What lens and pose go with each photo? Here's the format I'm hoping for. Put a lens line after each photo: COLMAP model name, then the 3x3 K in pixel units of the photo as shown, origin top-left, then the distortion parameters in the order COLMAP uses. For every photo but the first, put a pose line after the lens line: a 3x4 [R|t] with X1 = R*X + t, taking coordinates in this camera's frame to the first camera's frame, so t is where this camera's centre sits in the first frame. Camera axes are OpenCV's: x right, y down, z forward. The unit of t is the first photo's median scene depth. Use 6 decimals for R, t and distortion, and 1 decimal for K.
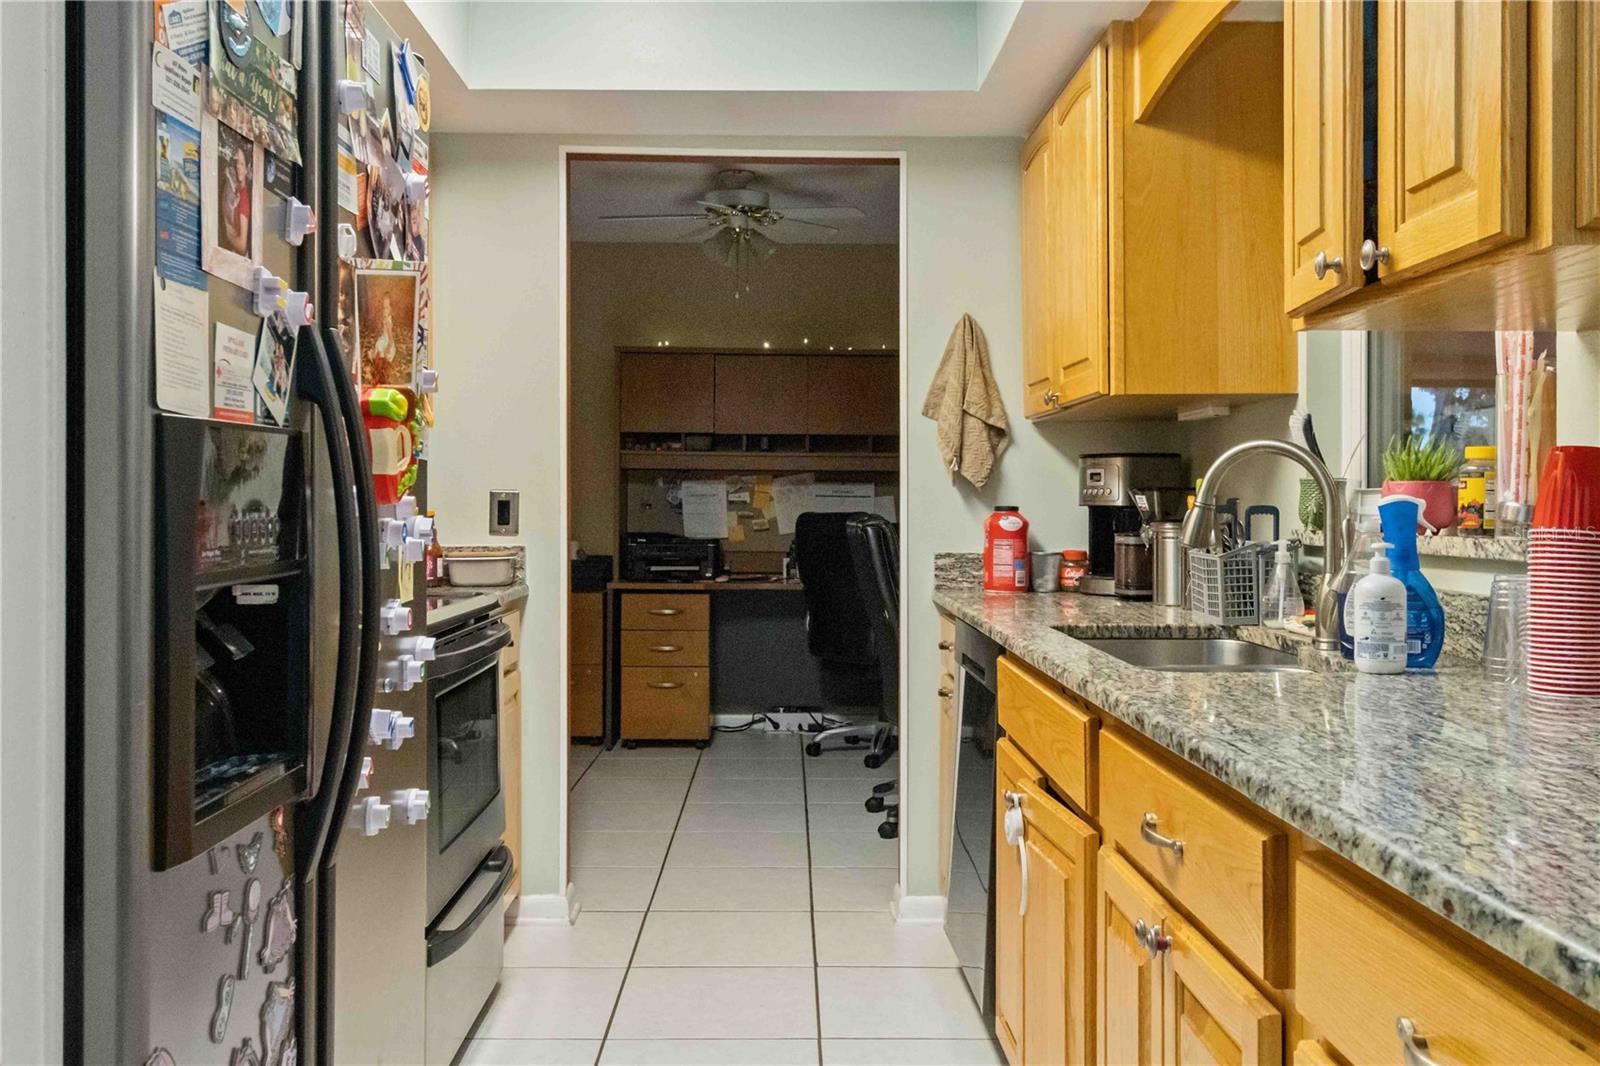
lens RADIAL K [[1413.6, 0, 804.6], [0, 1413.6, 517.6], [0, 0, 1]] dist [0.001888, -0.000856]
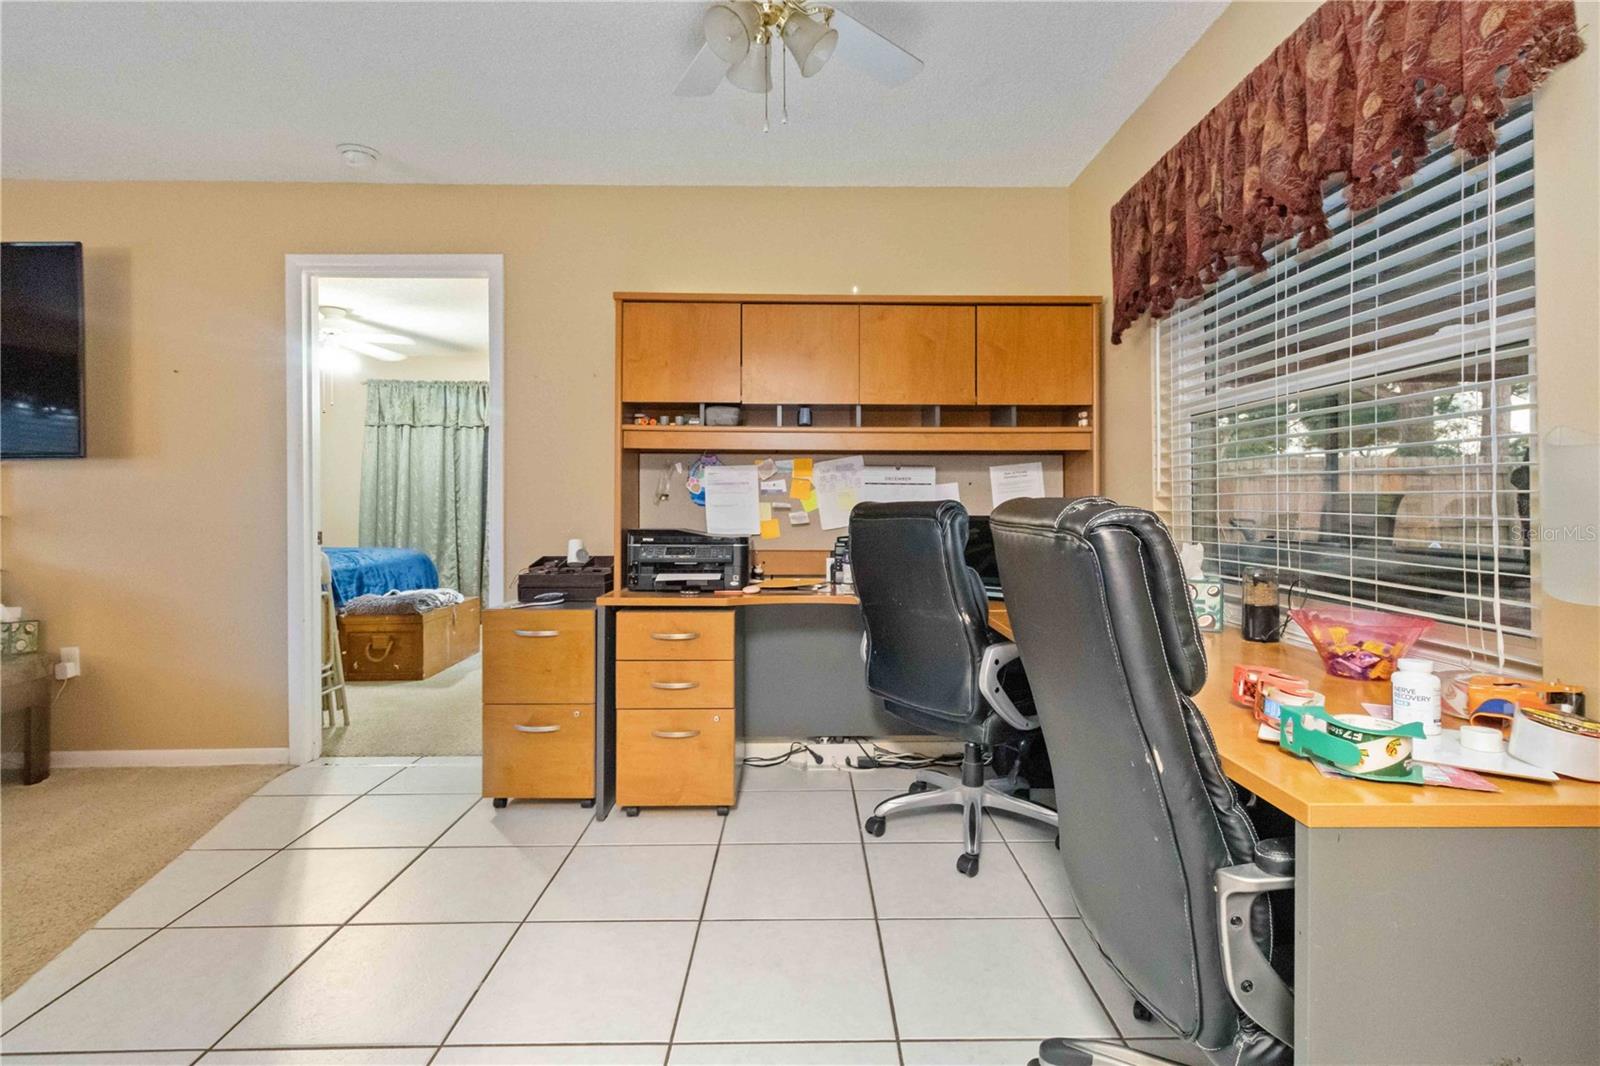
lens RADIAL K [[758.8, 0, 814.4], [0, 758.8, 502.0], [0, 0, 1]] dist [0.002974, 0.000286]
pose [[0.999965, -0.004670, 0.006878, -0.027590], [0.004758, 0.999908, -0.012730, 0.001370], [-0.006818, 0.012762, 0.999895, 0.603568]]
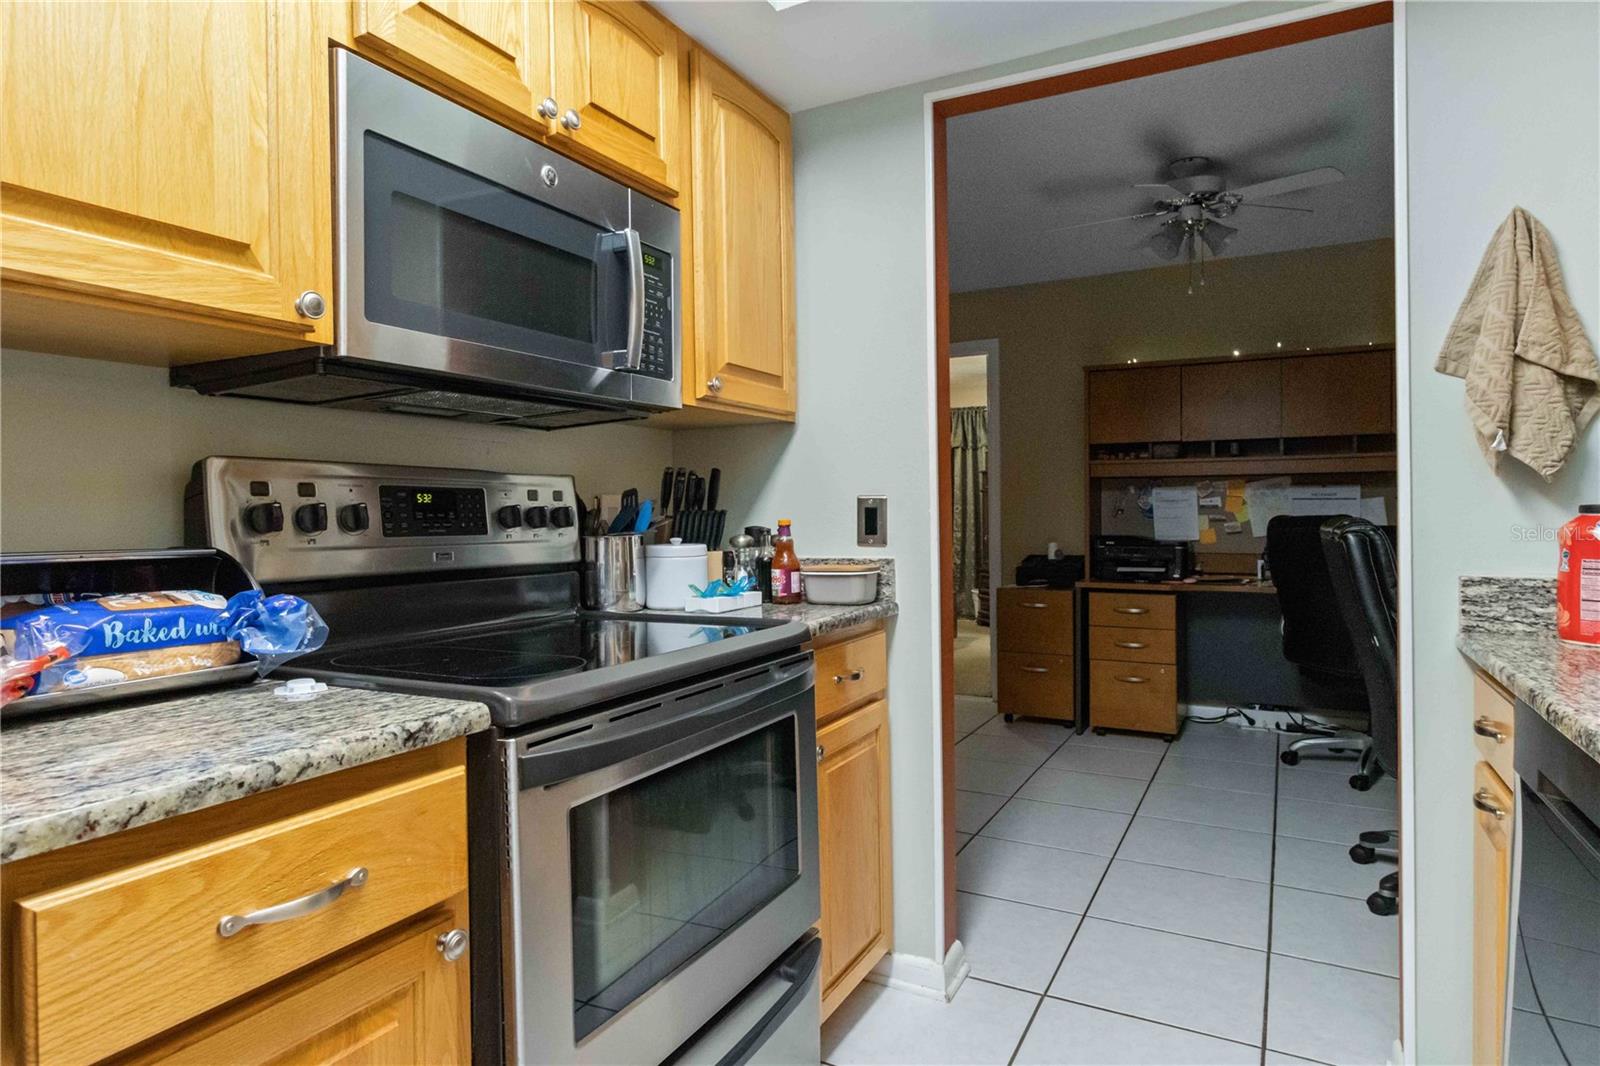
lens RADIAL K [[906.3, 0, 811.9], [0, 906.3, 518.7], [0, 0, 1]] dist [0.004927, -0.002553]
pose [[0.878598, -0.008472, -0.477488, 0.016885], [0.007944, 0.999964, -0.003124, -0.002105], [0.477497, -0.001048, 0.878633, 0.288993]]
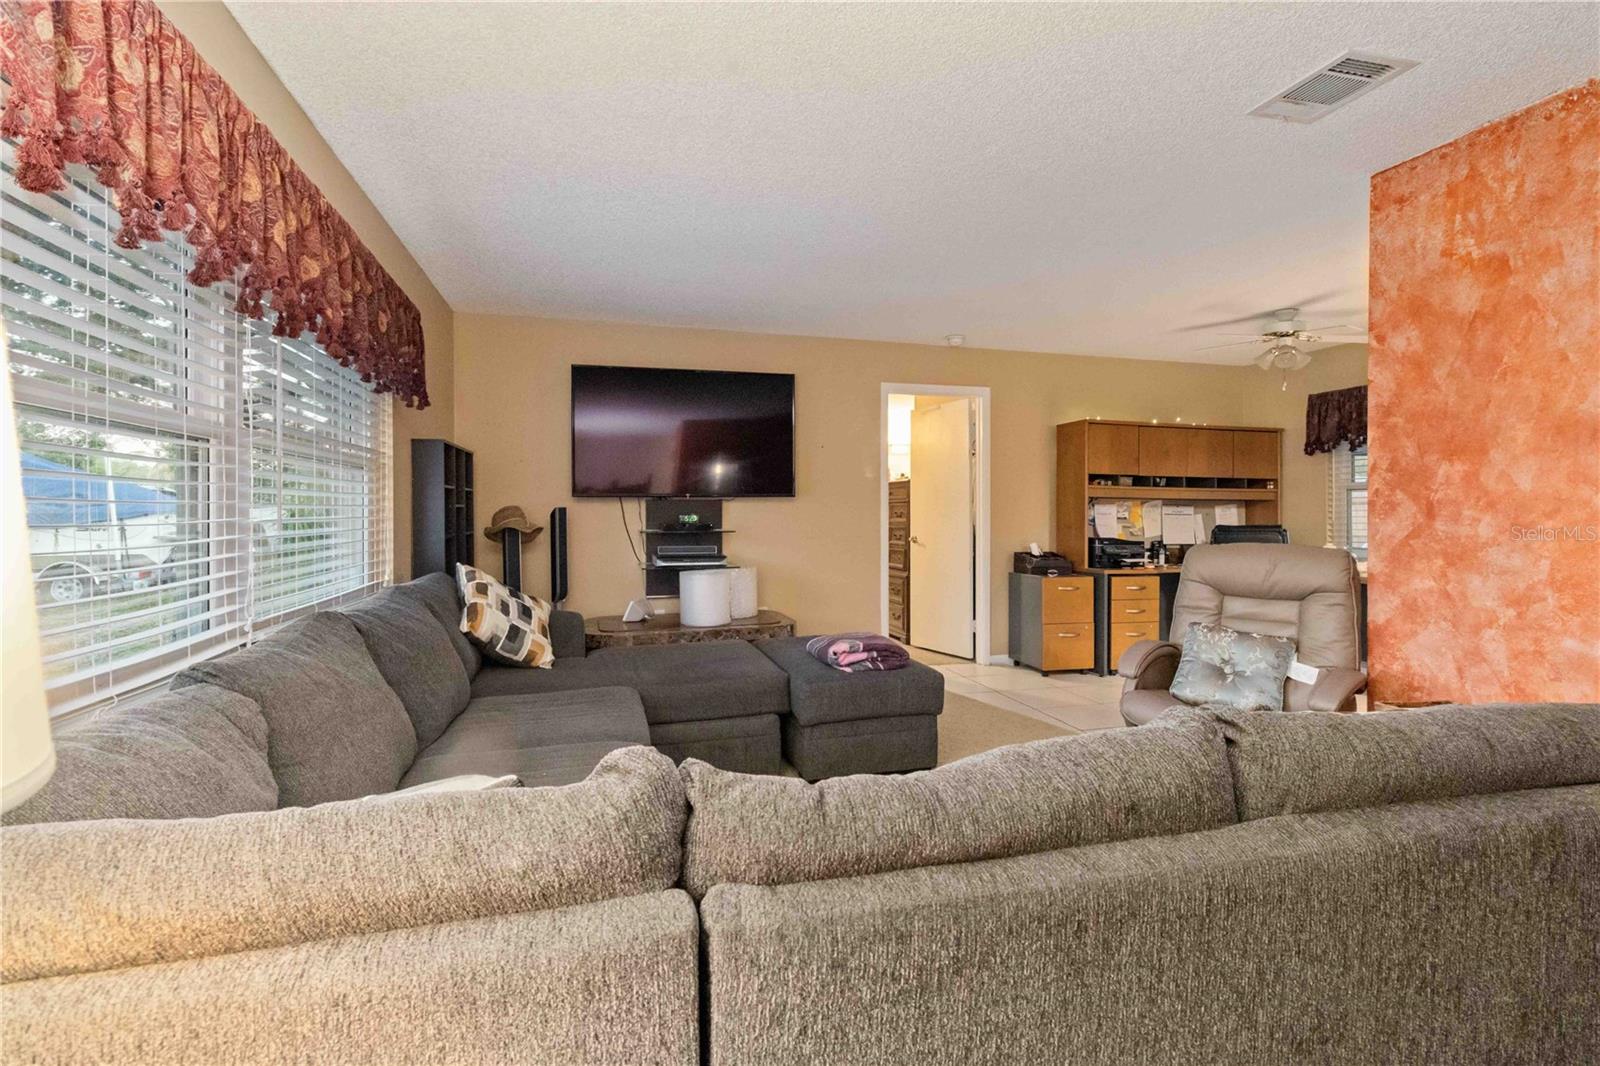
lens RADIAL K [[758.8, 0, 790.9], [0, 758.8, 521.2], [0, 0, 1]] dist [0.002974, 0.000286]
pose [[0.969256, 0.000529, 0.246054, -0.687286], [-0.000717, 1.000000, 0.000672, -0.008282], [-0.246053, -0.000828, 0.969256, 0.276335]]
